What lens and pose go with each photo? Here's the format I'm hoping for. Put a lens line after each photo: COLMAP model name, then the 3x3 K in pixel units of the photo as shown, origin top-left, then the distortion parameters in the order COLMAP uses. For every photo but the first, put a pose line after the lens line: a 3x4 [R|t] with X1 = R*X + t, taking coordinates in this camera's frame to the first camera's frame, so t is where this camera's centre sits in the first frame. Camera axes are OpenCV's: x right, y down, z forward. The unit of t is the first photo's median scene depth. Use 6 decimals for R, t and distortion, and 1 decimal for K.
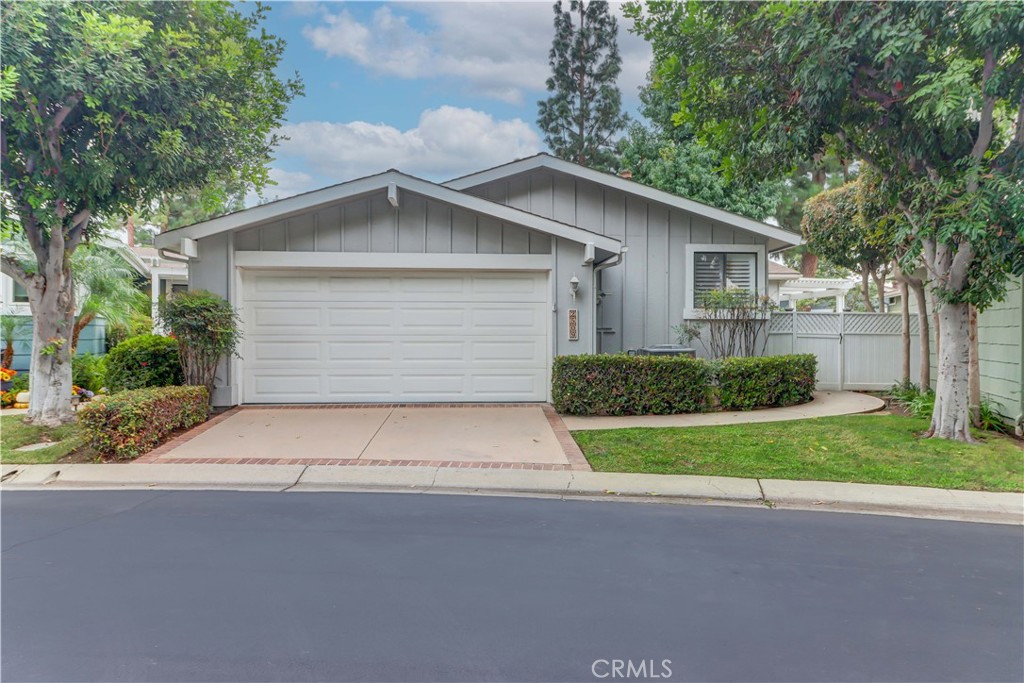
lens RADIAL K [[634.8, 0, 501.5], [0, 634.8, 339.8], [0, 0, 1]] dist [-0.025976, 0.000067]
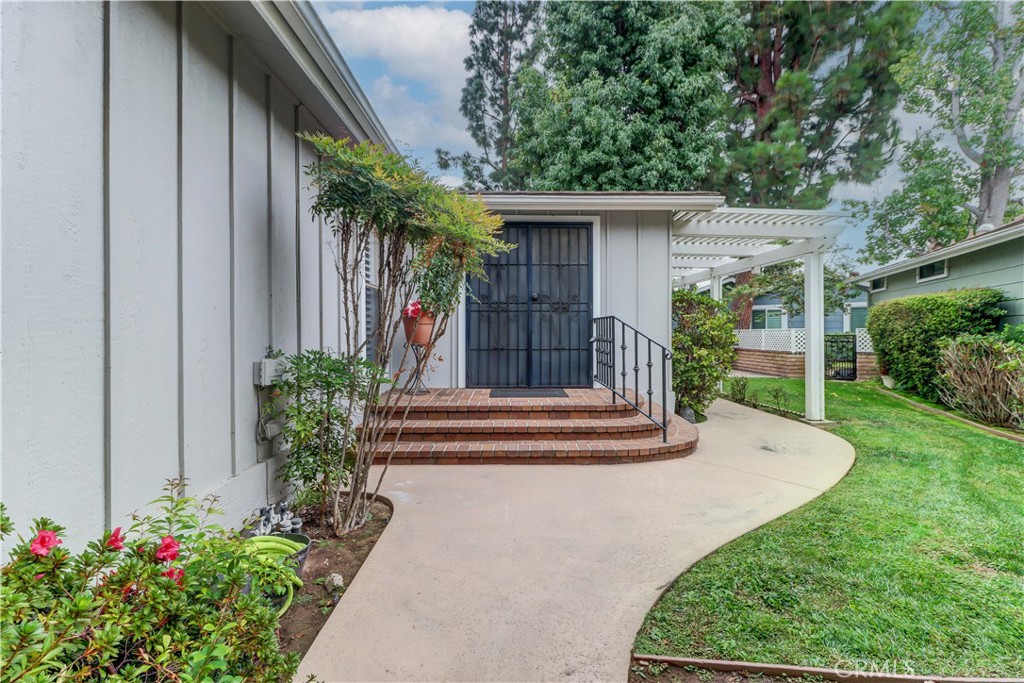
lens RADIAL K [[473.7, 0, 521.6], [0, 473.7, 337.6], [0, 0, 1]] dist [0.010120, -0.008658]
pose [[0.999995, -0.001651, -0.002791, 0.225728], [0.001649, 0.999998, -0.000541, -0.008268], [0.002791, 0.000536, 0.999996, 0.450919]]
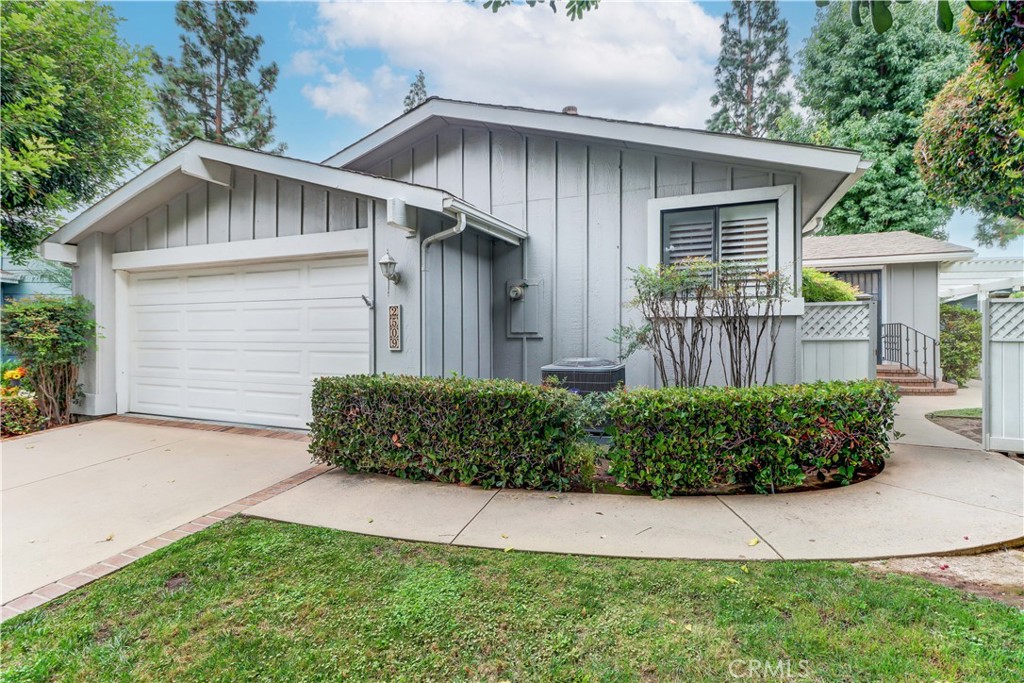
lens RADIAL K [[473.7, 0, 518.4], [0, 473.7, 334.4], [0, 0, 1]] dist [0.010120, -0.008658]
pose [[0.910979, -0.002809, -0.412442, 0.152290], [-0.002411, 0.999923, -0.012135, -0.003852], [0.412445, 0.012049, 0.910903, 0.211228]]
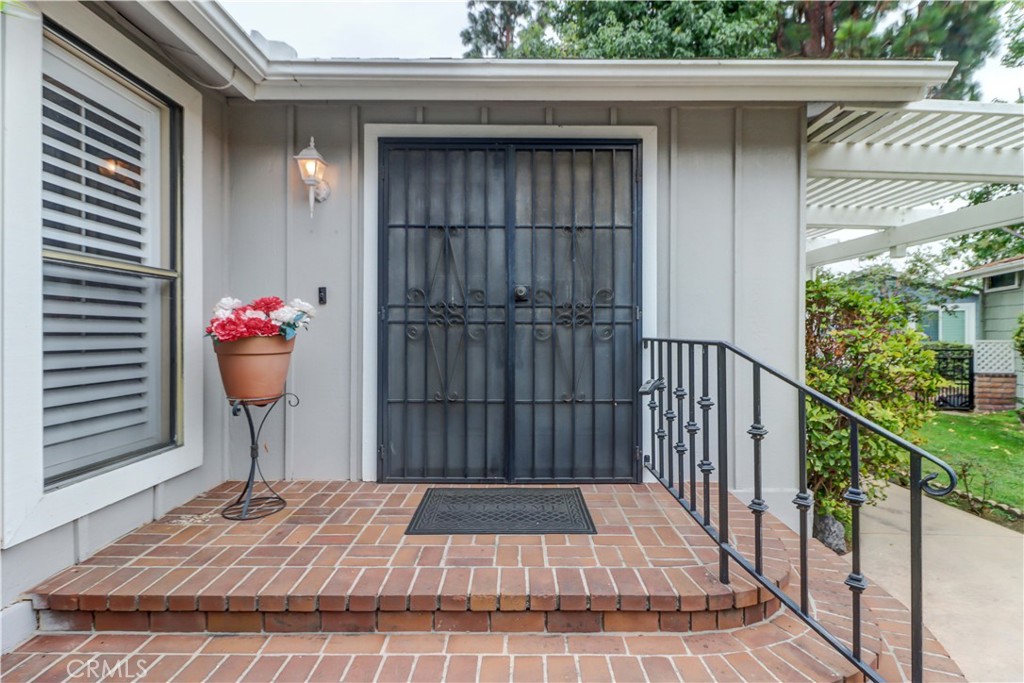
lens RADIAL K [[473.7, 0, 515.8], [0, 473.7, 336.8], [0, 0, 1]] dist [0.010120, -0.008658]
pose [[0.999570, 0.001697, -0.029290, 0.232896], [-0.001837, 0.999987, -0.004746, -0.016662], [0.029282, 0.004797, 0.999560, 0.559846]]
